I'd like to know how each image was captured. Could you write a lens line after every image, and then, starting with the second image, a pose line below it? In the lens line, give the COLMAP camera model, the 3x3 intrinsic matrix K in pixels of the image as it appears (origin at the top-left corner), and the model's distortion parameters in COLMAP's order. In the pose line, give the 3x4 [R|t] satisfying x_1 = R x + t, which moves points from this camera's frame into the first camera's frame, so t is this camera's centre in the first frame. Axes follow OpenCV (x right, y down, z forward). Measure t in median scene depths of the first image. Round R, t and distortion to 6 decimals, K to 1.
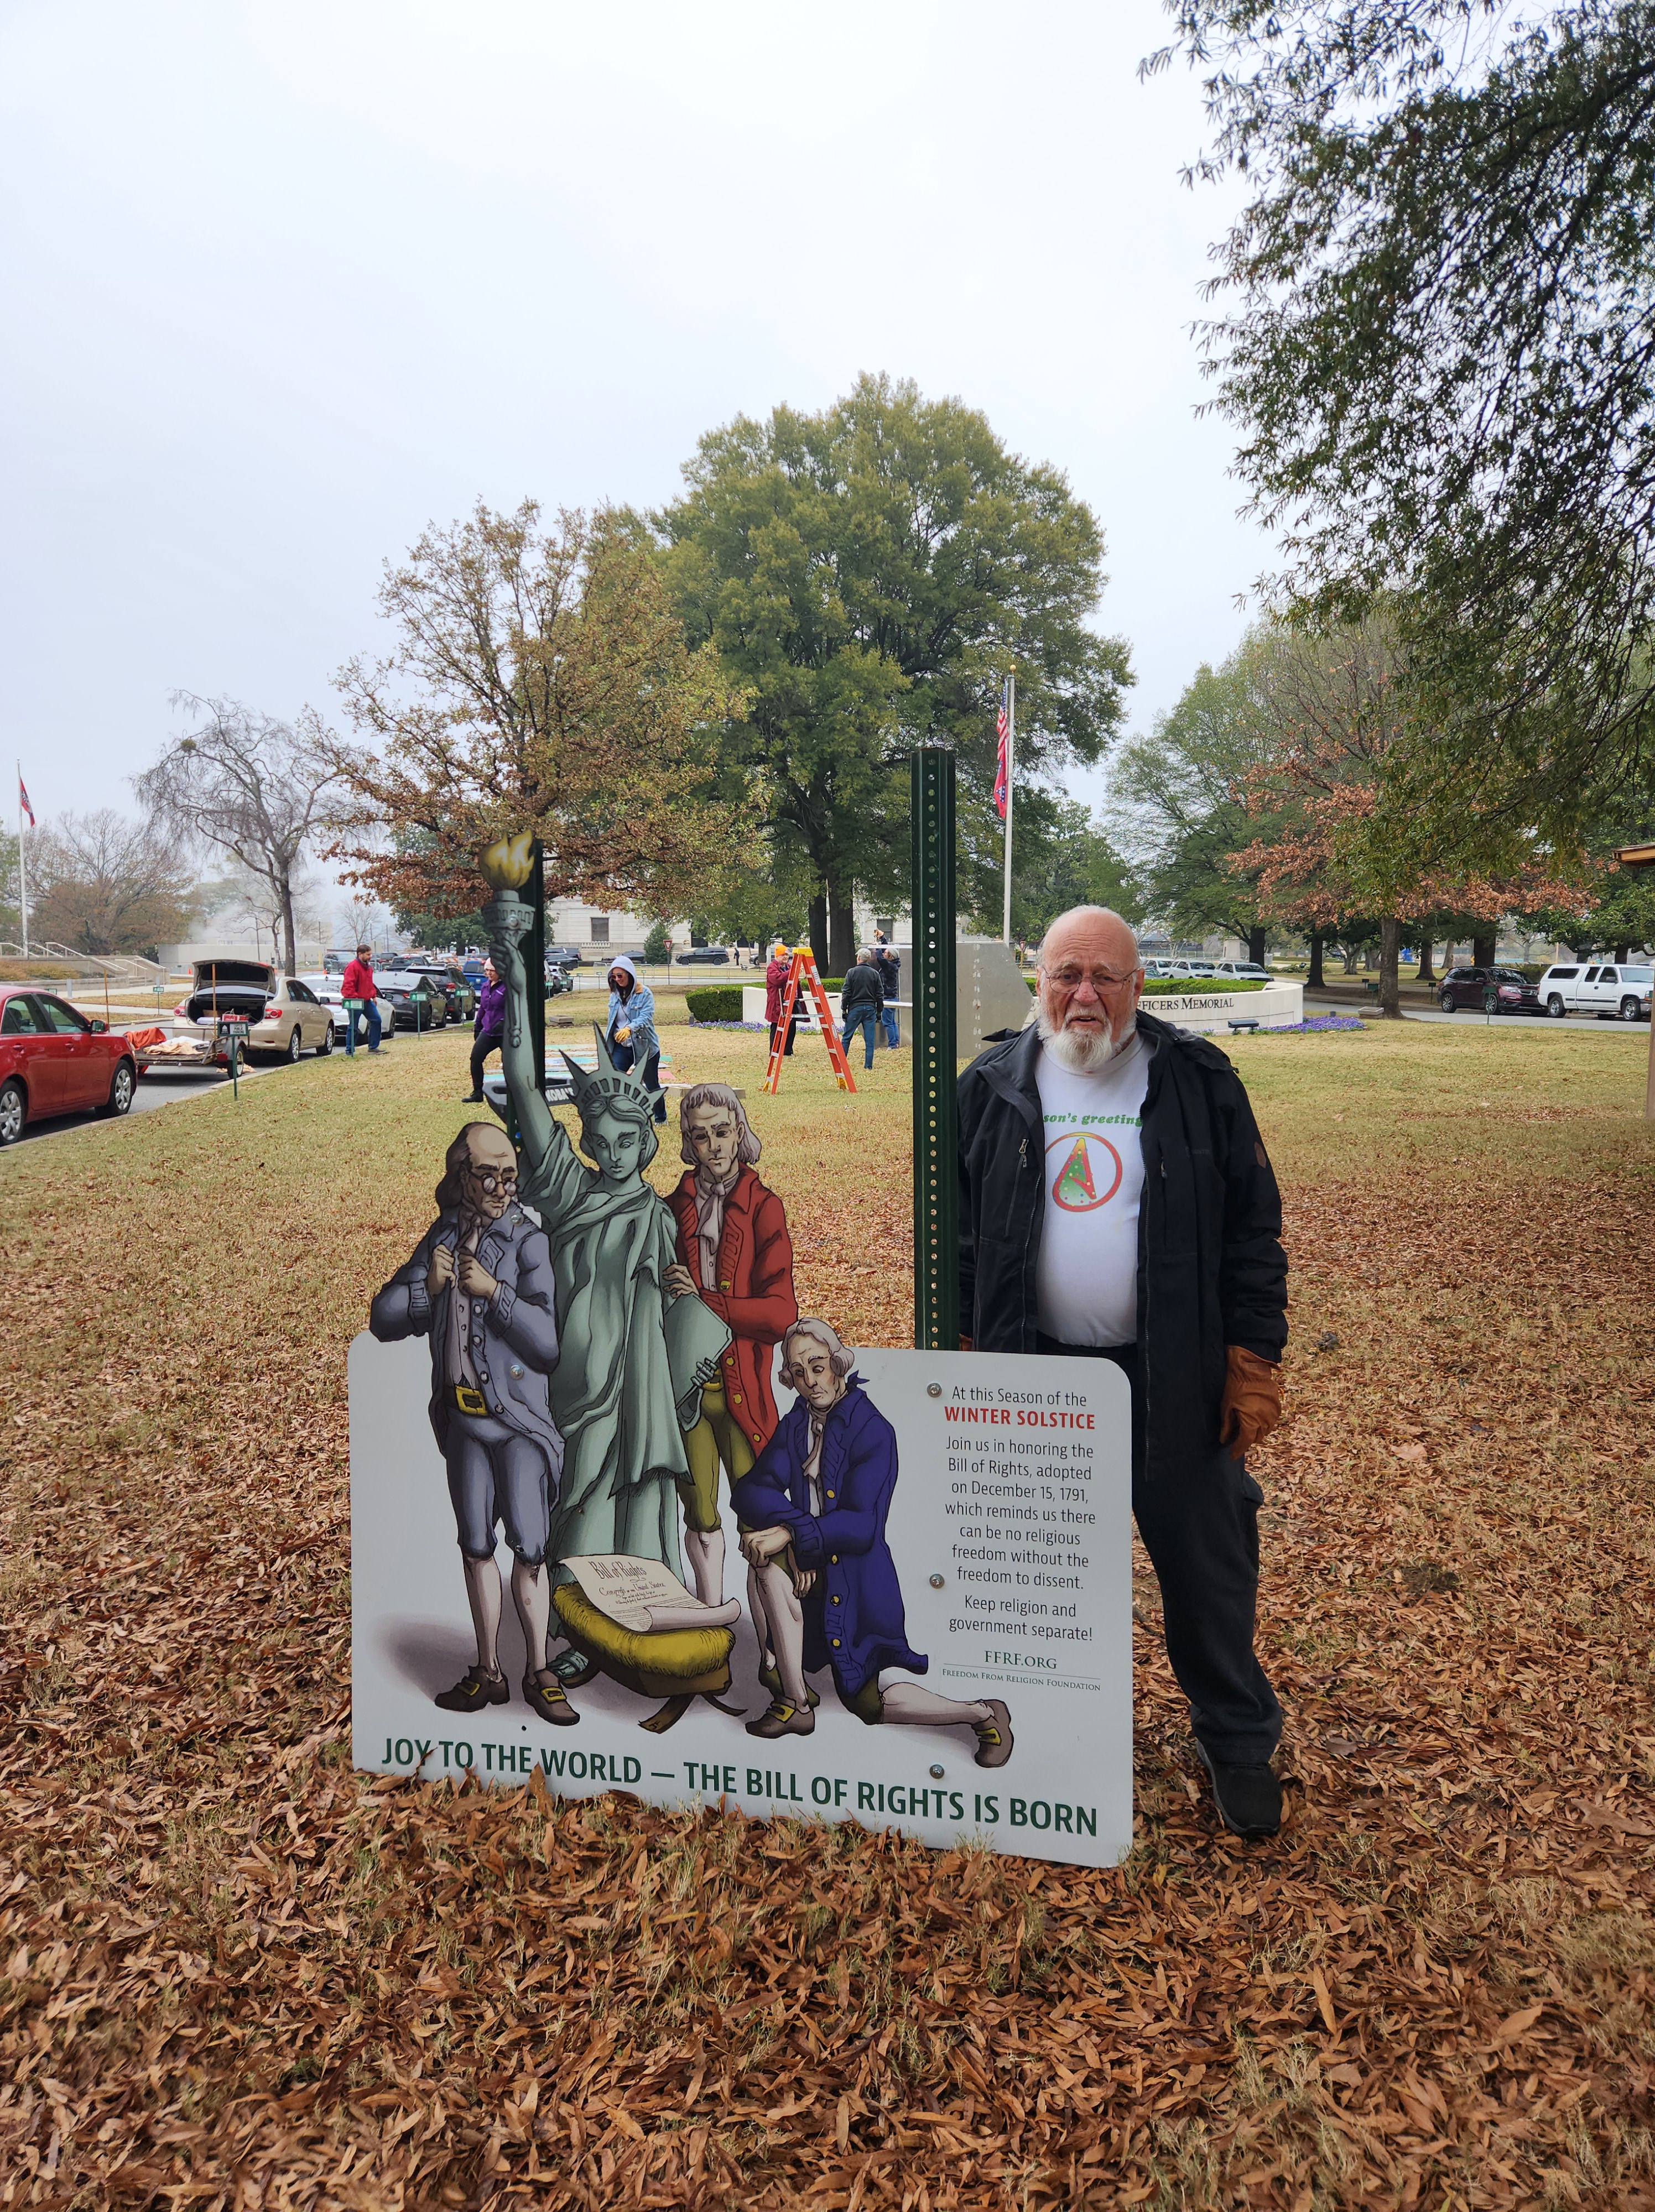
lens RADIAL K [[1471.7, 0, 822.2], [0, 1471.7, 1073.0], [0, 0, 1]] dist [0.066931, -0.056796]
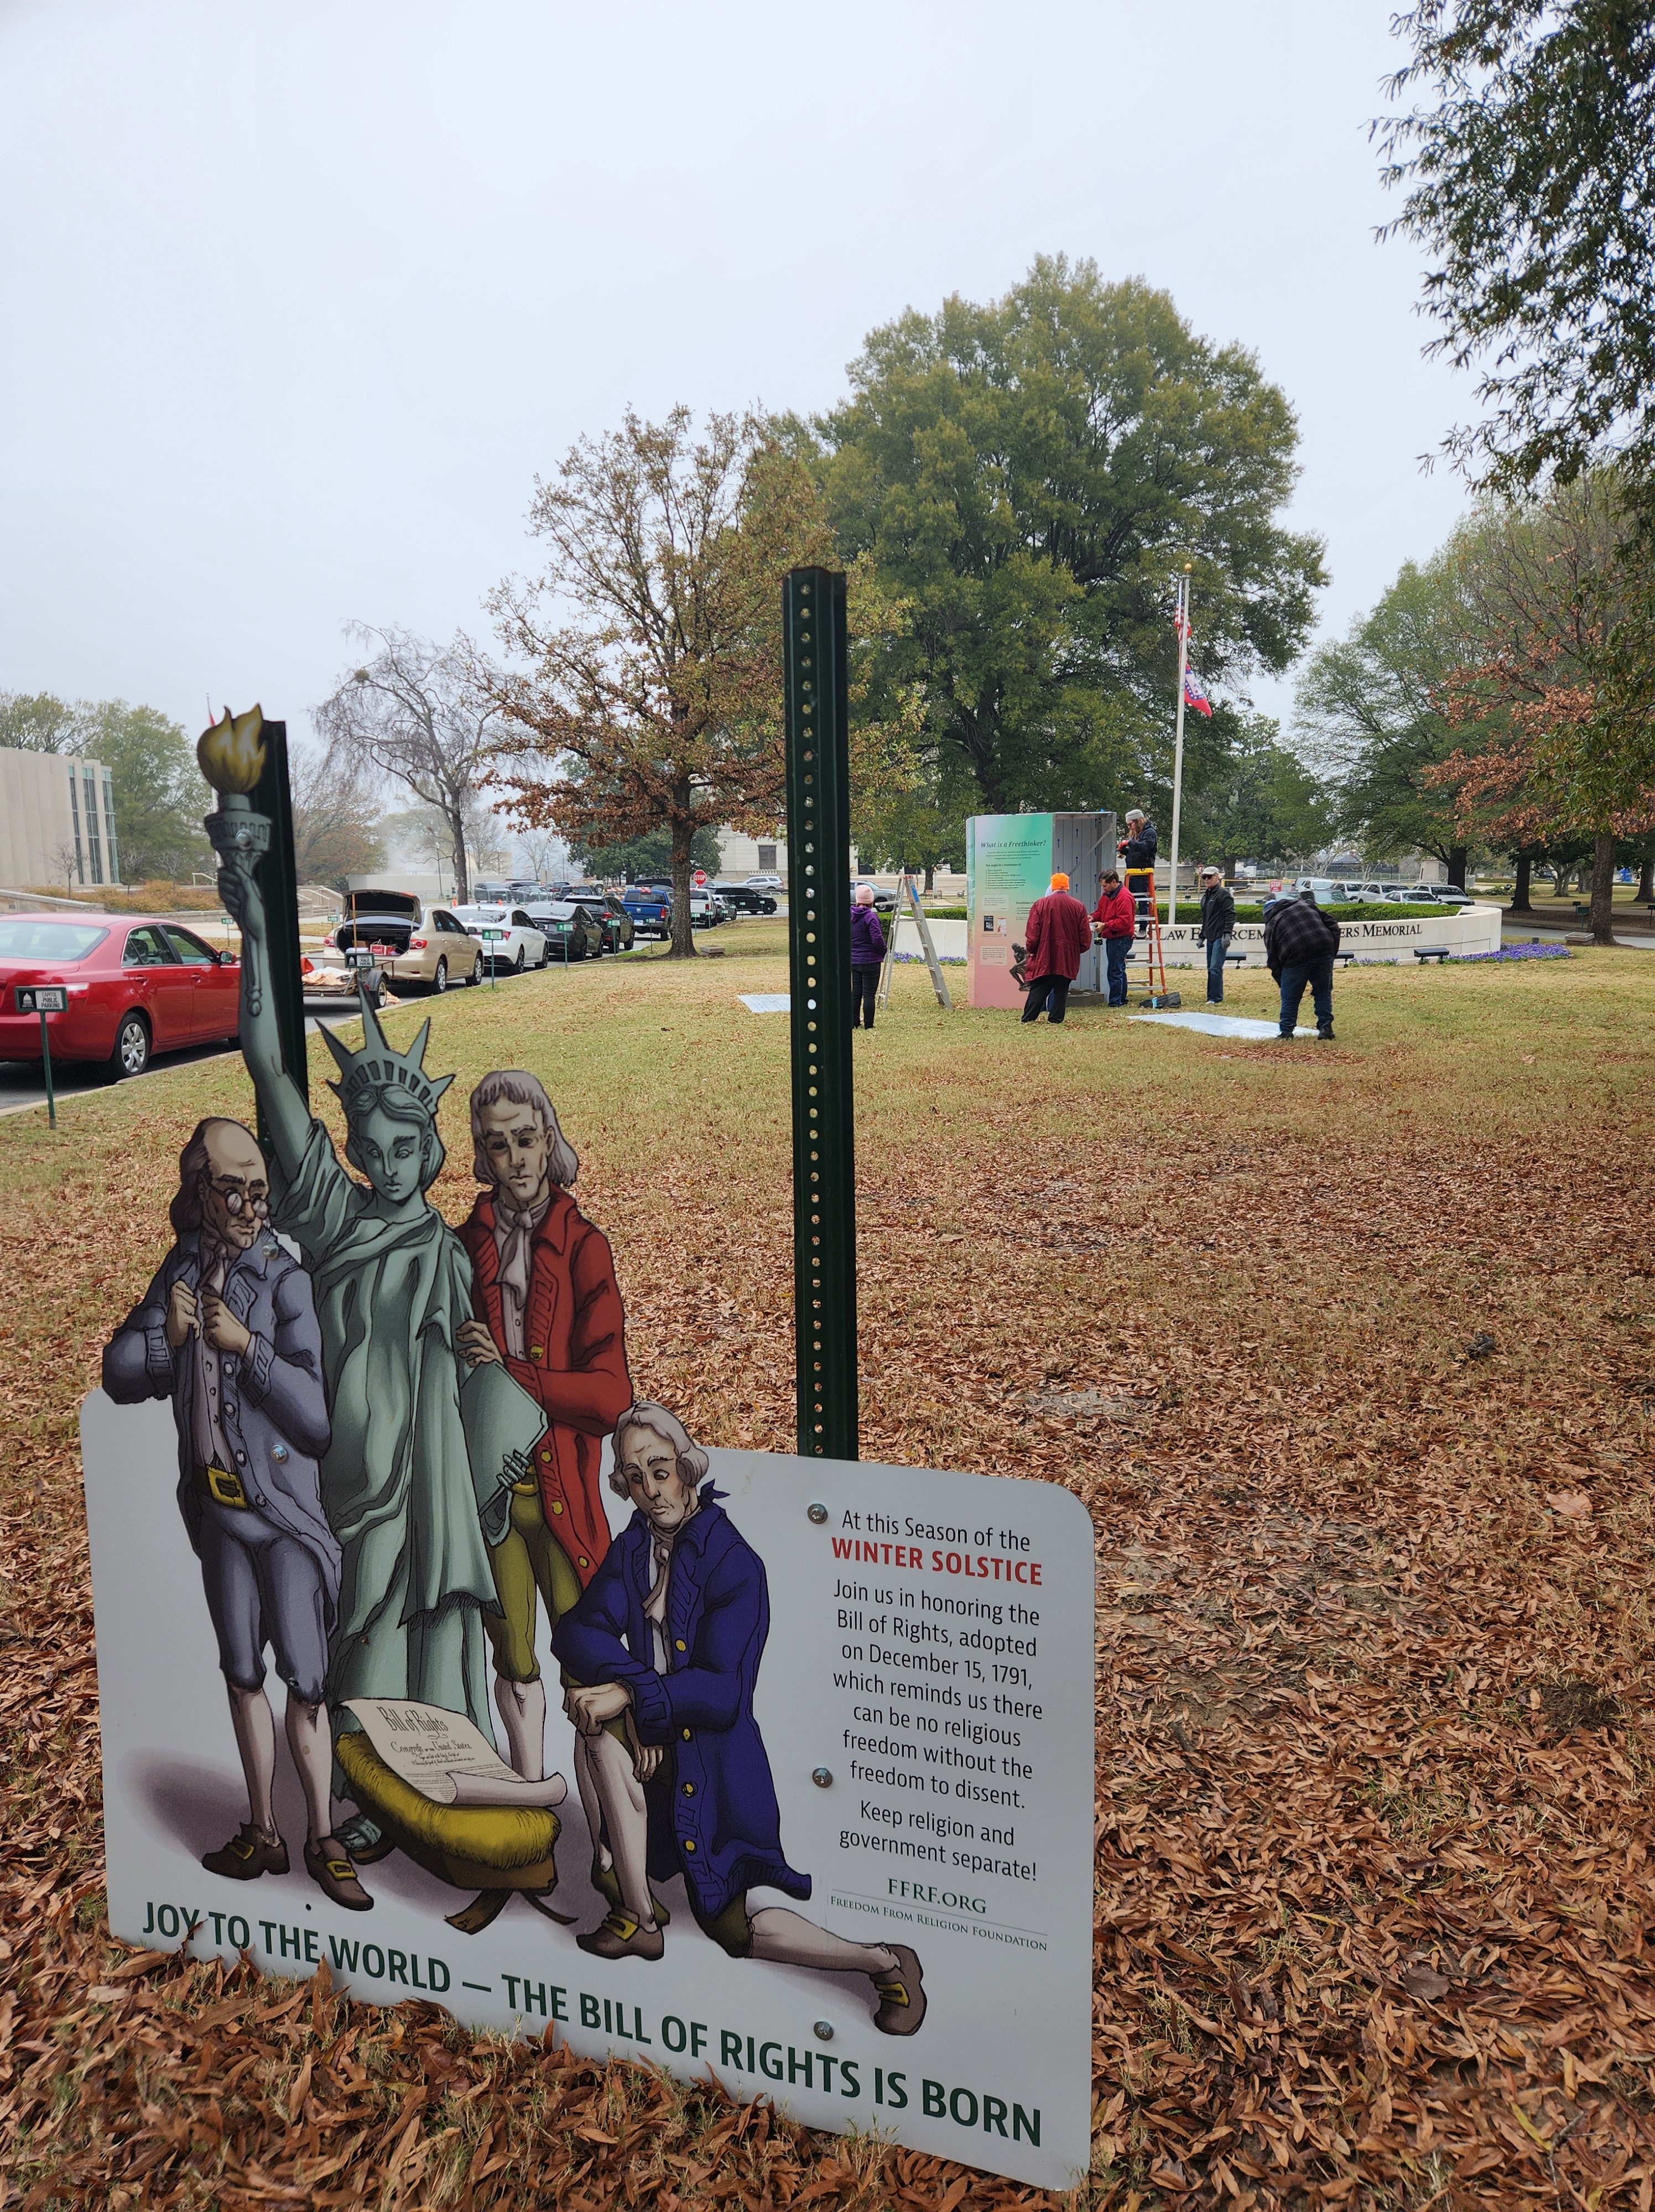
lens RADIAL K [[1471.7, 0, 825.3], [0, 1471.7, 1109.0], [0, 0, 1]] dist [0.066931, -0.056796]
pose [[0.993631, 0.010939, -0.112149, 0.145602], [-0.002725, 0.997318, 0.073133, -0.025272], [0.112649, -0.072362, 0.990996, 0.301103]]
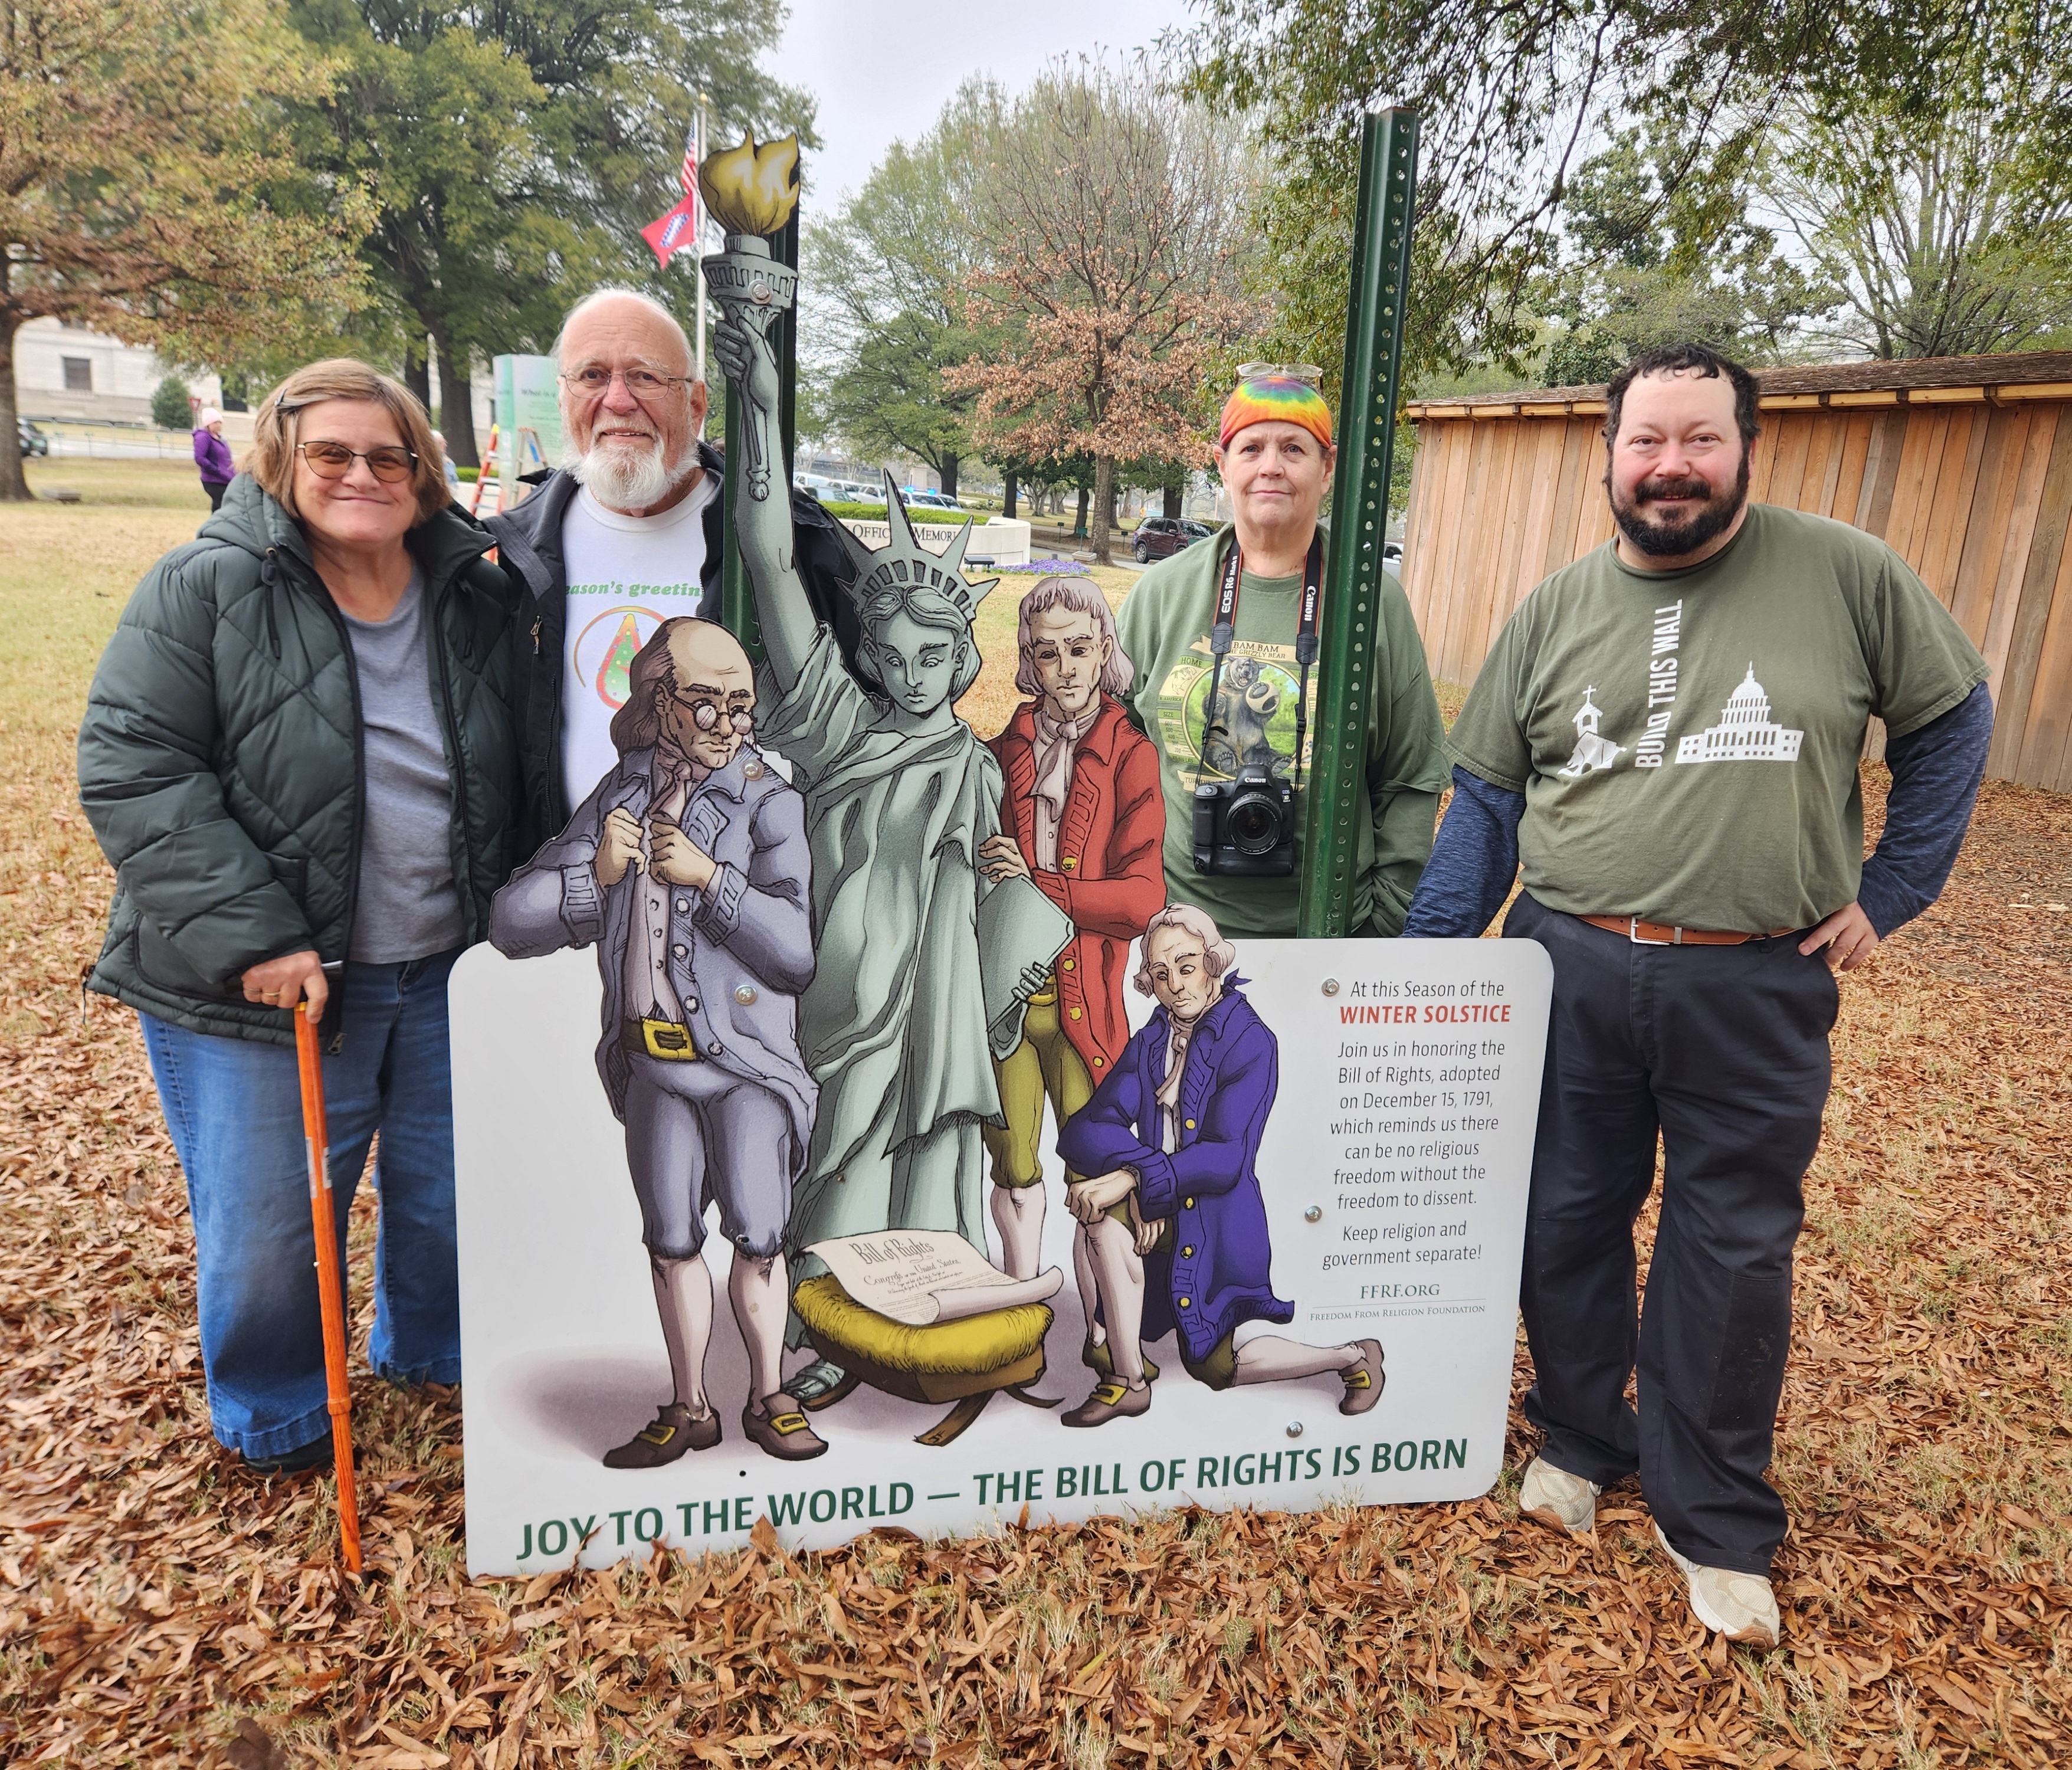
lens RADIAL K [[1575.3, 0, 1202.2], [0, 1575.3, 886.0], [0, 0, 1]] dist [0.066153, -0.055373]
pose [[0.898634, -0.029054, 0.437736, -0.331542], [-0.046389, 0.985917, 0.160672, 0.026279], [-0.436239, -0.164691, 0.884631, 0.271044]]
